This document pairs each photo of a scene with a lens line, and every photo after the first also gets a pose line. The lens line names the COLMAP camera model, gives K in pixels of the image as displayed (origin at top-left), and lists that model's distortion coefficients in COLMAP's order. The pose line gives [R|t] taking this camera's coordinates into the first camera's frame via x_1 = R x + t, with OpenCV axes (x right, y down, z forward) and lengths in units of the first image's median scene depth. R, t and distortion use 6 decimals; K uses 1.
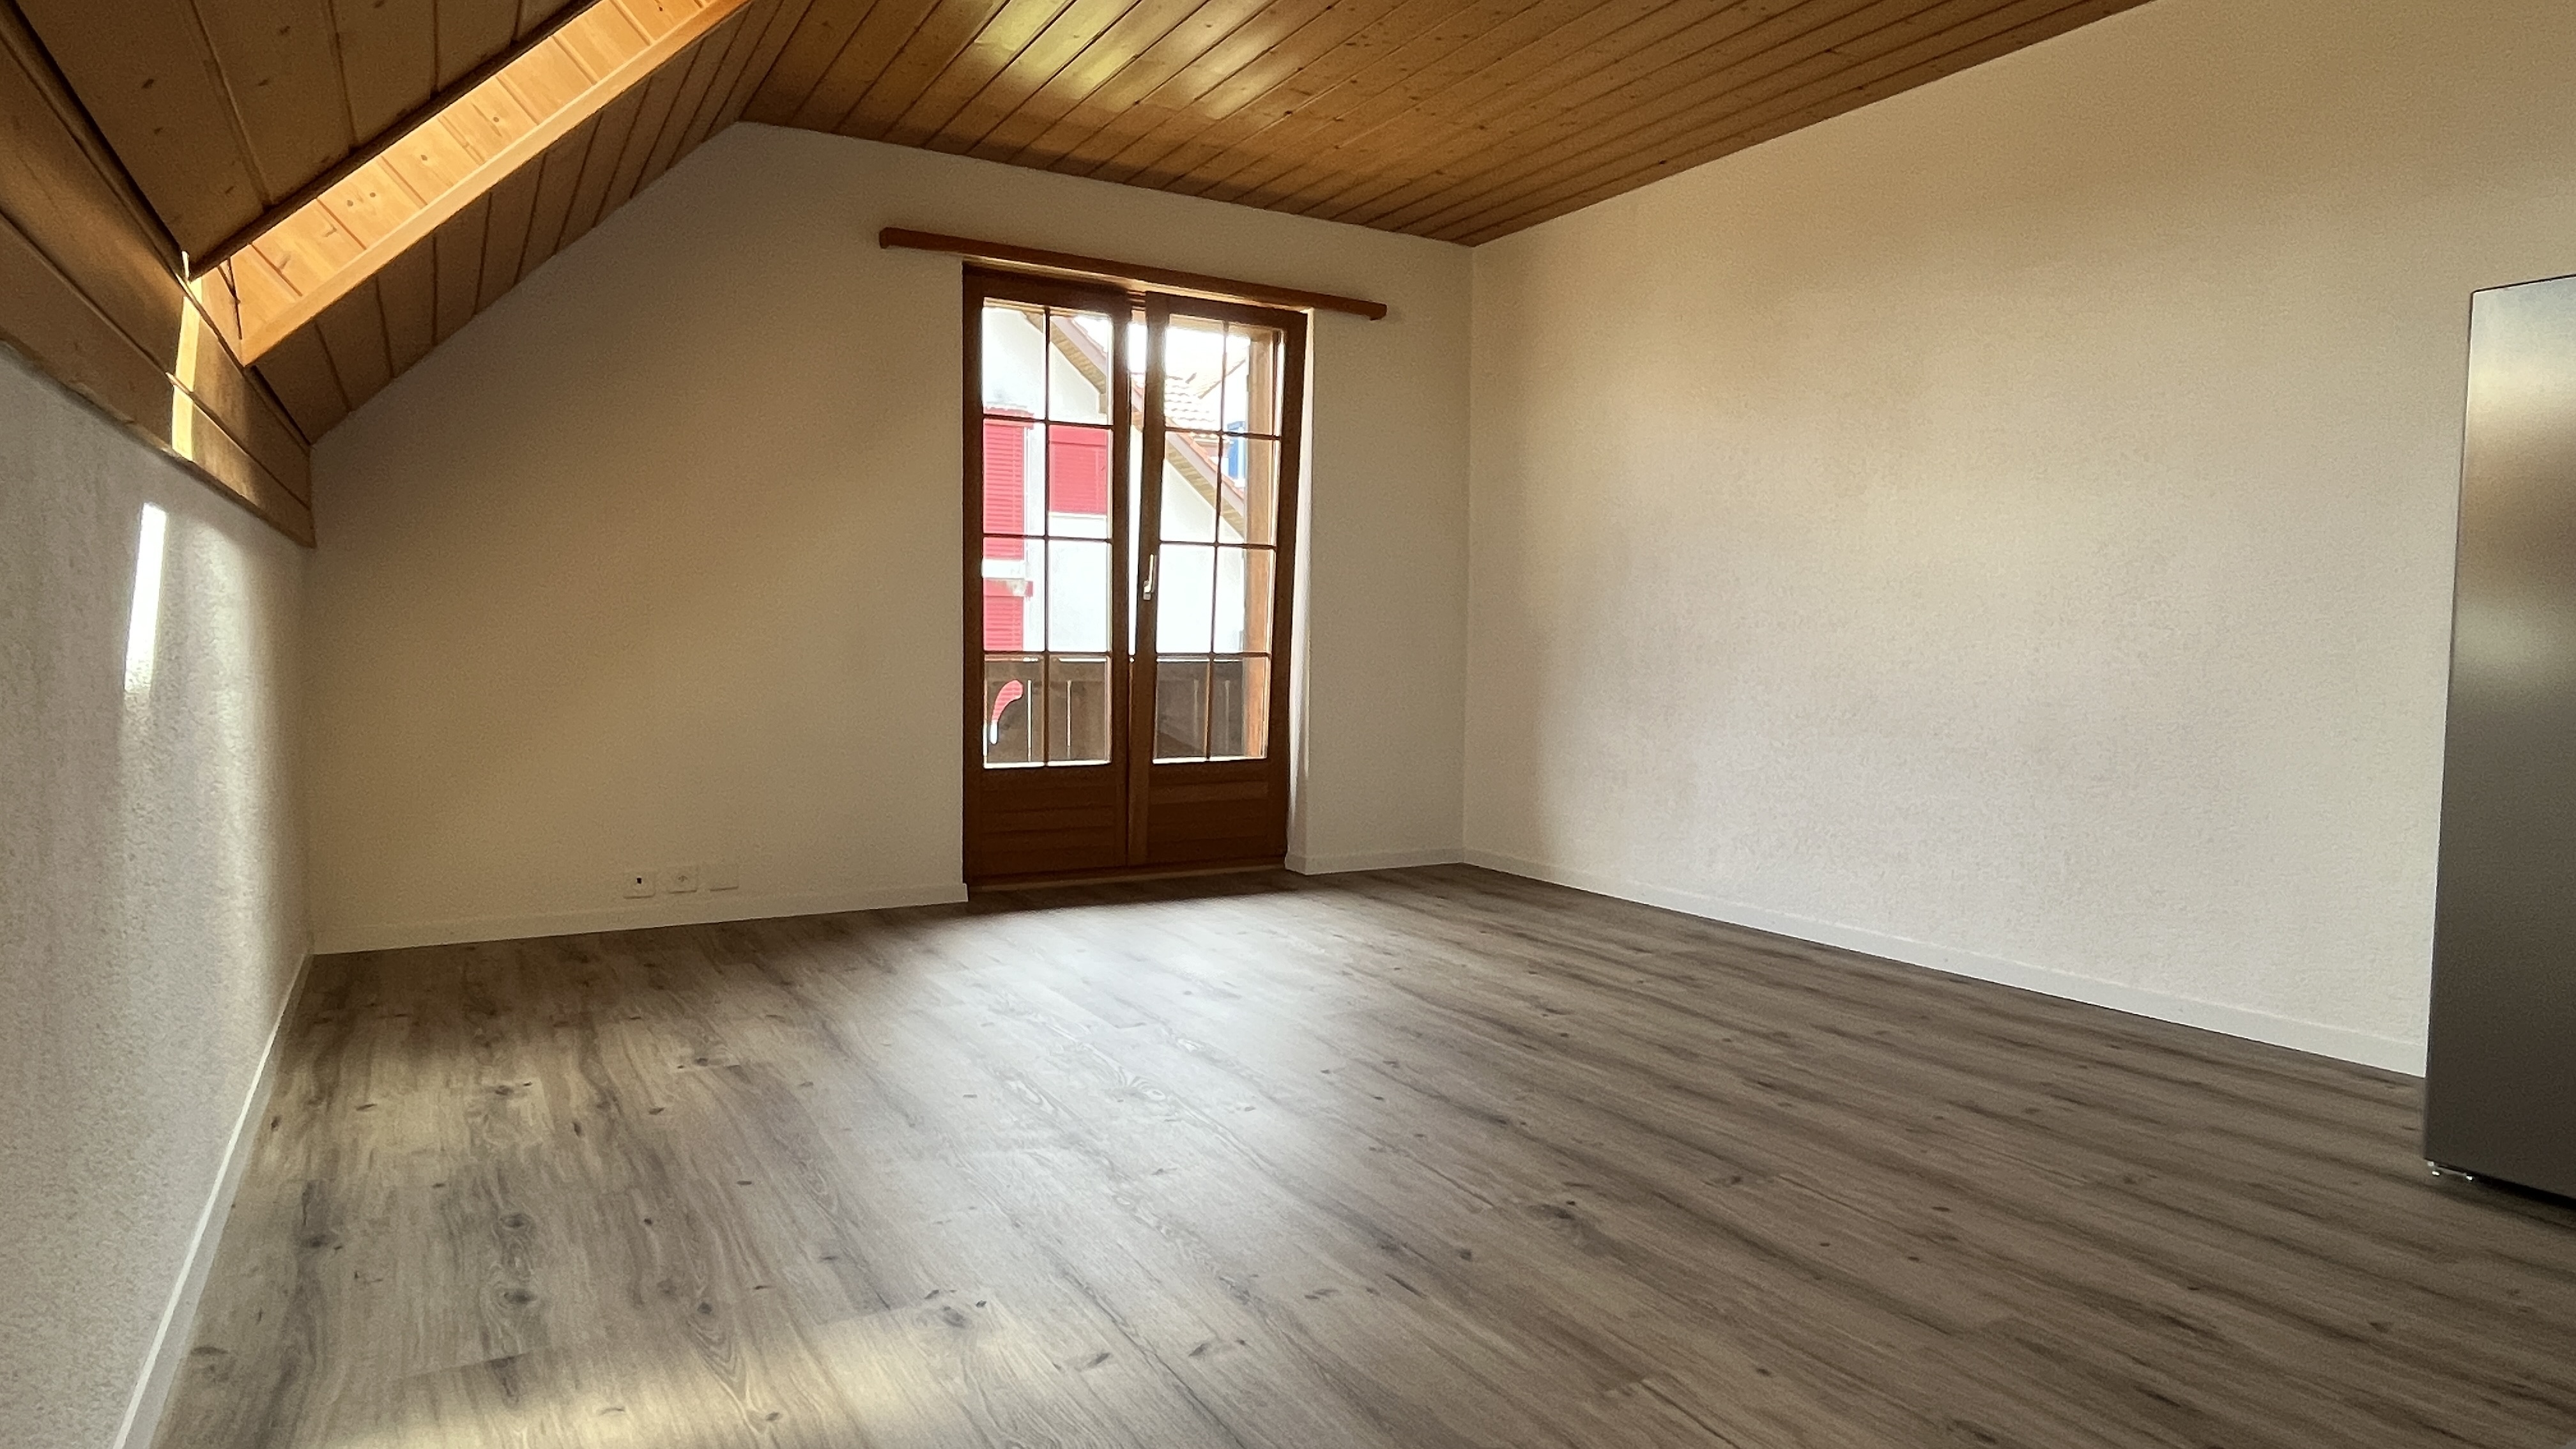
lens RADIAL K [[1477.4, 0, 1292.0], [0, 1477.4, 719.3], [0, 0, 1]] dist [0.002912, -0.000344]
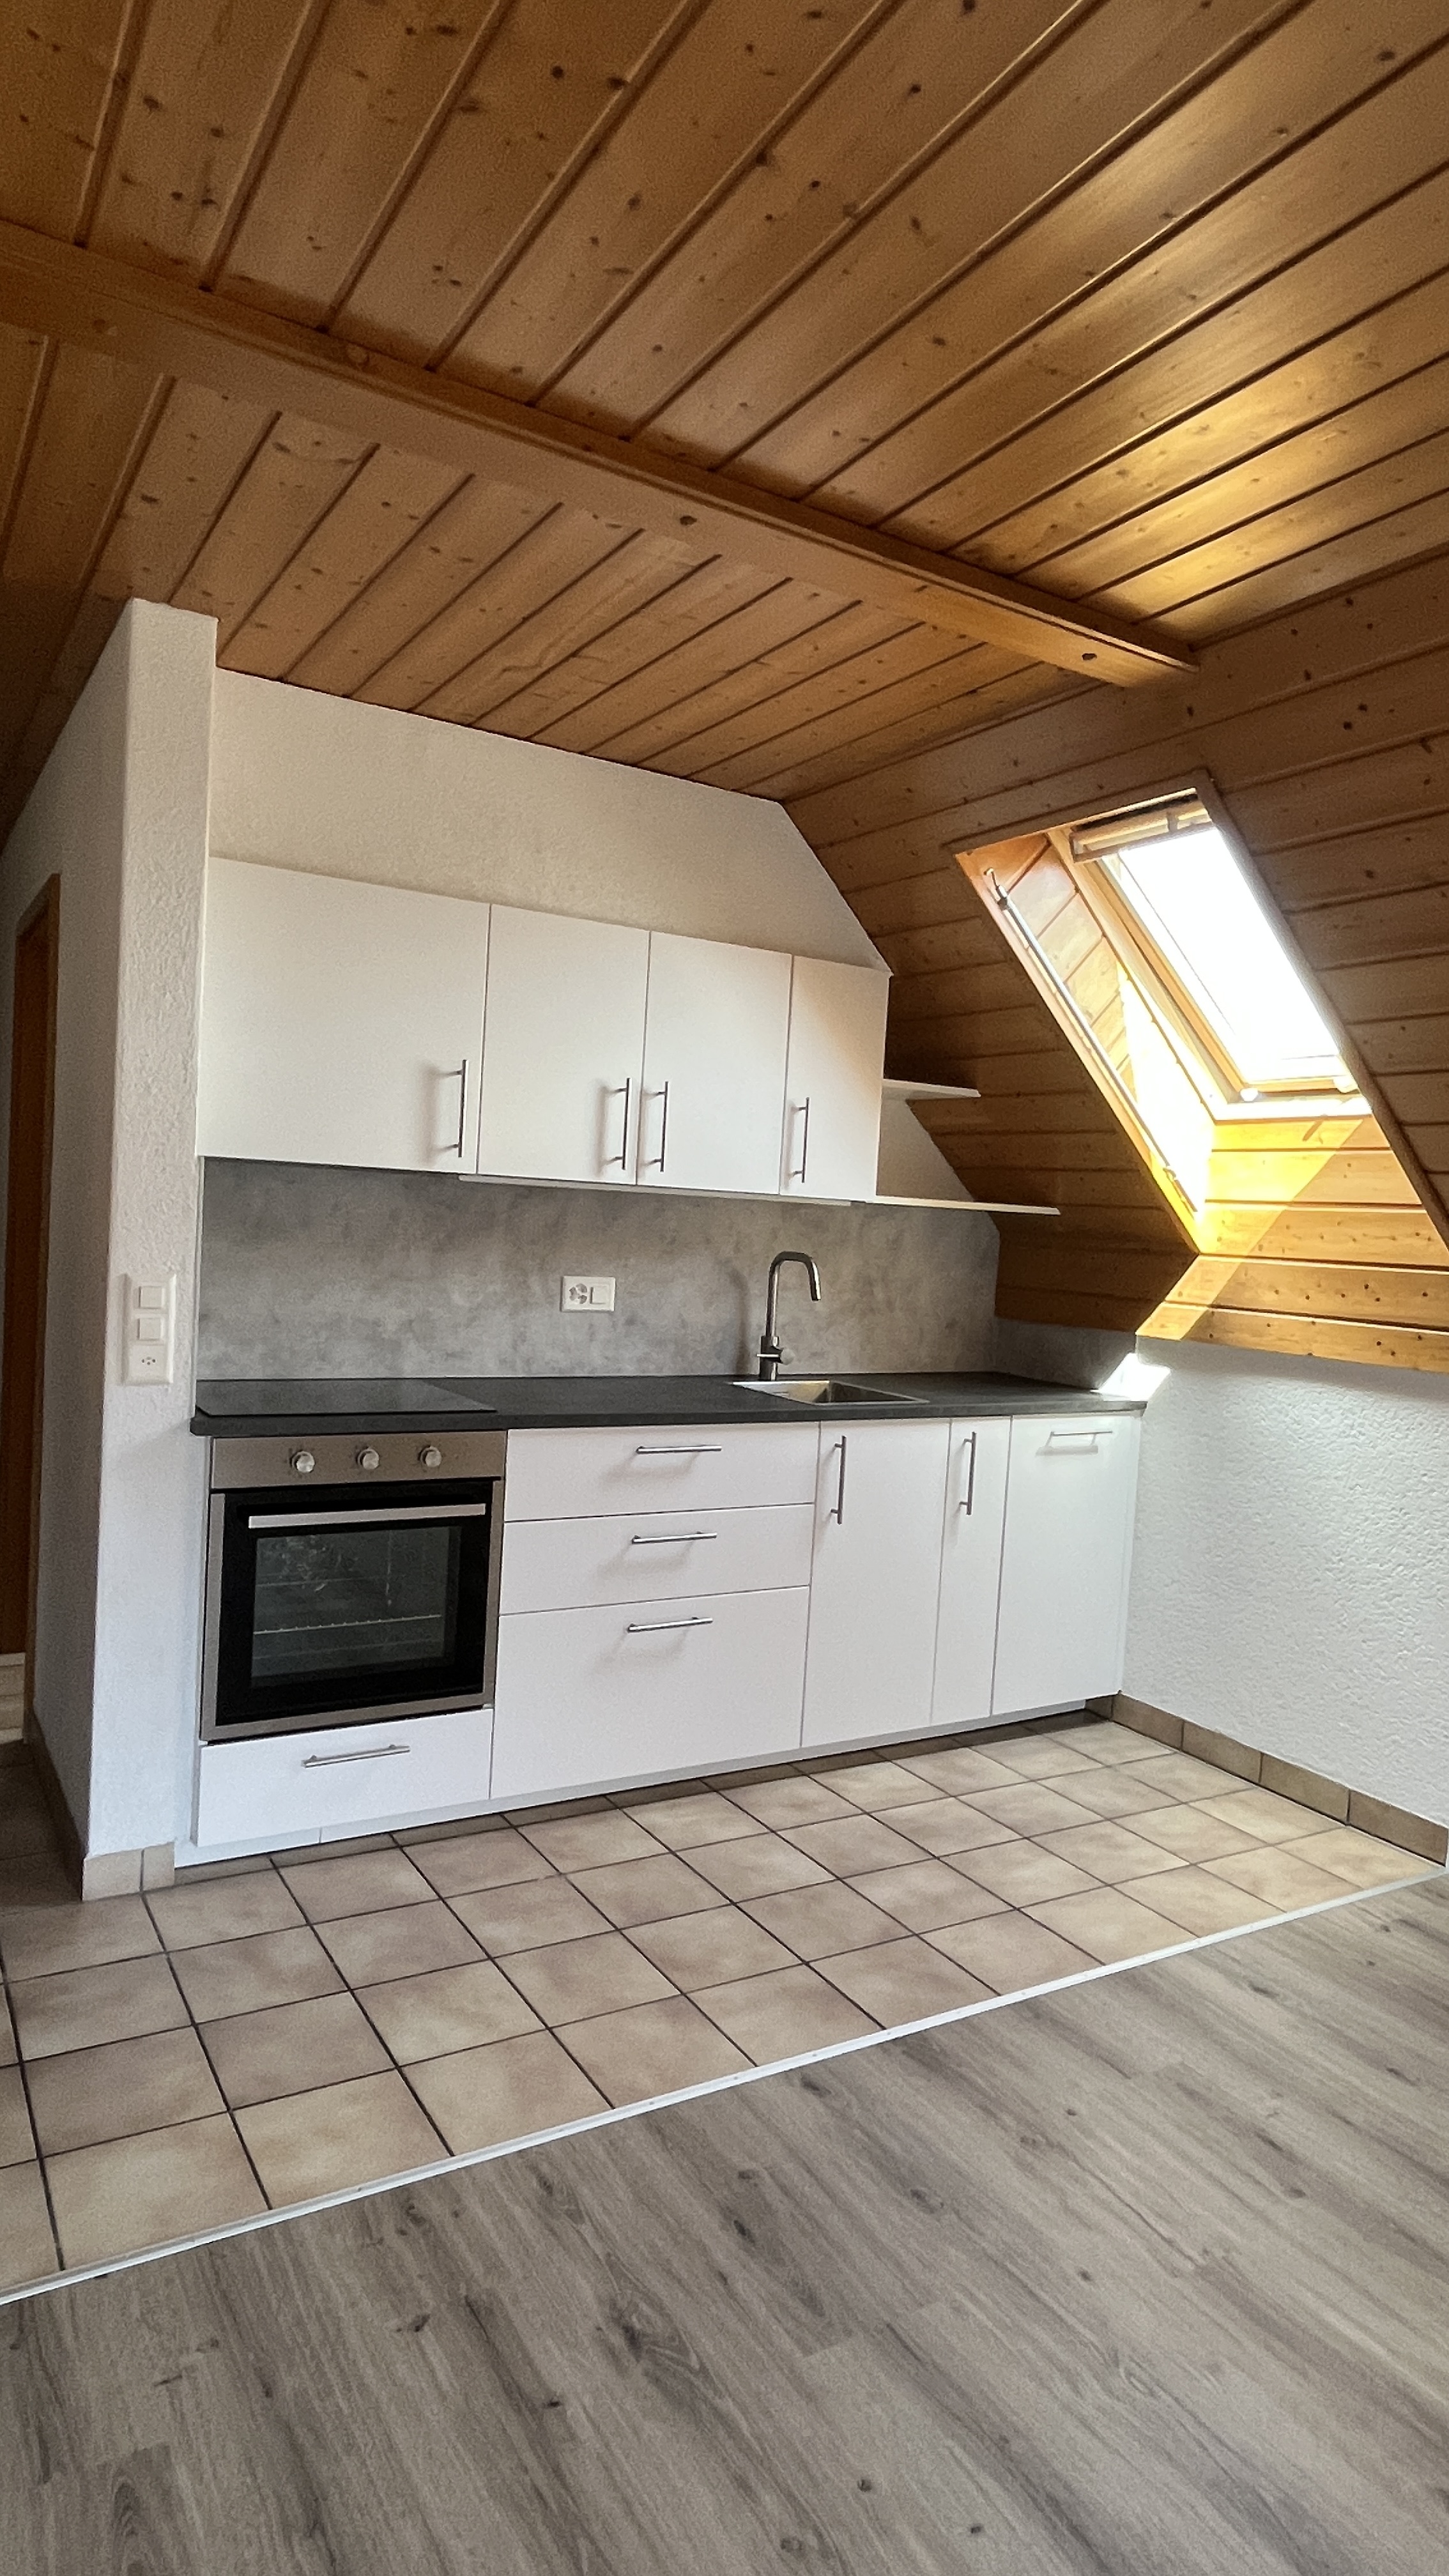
lens RADIAL K [[1477.4, 0, 724.7], [0, 1477.4, 1293.0], [0, 0, 1]] dist [0.002912, -0.000344]
pose [[-0.997813, -0.065024, -0.011857, 0.576975], [-0.065897, 0.992579, 0.102194, -0.328306], [0.005124, 0.102752, -0.994694, 1.798515]]
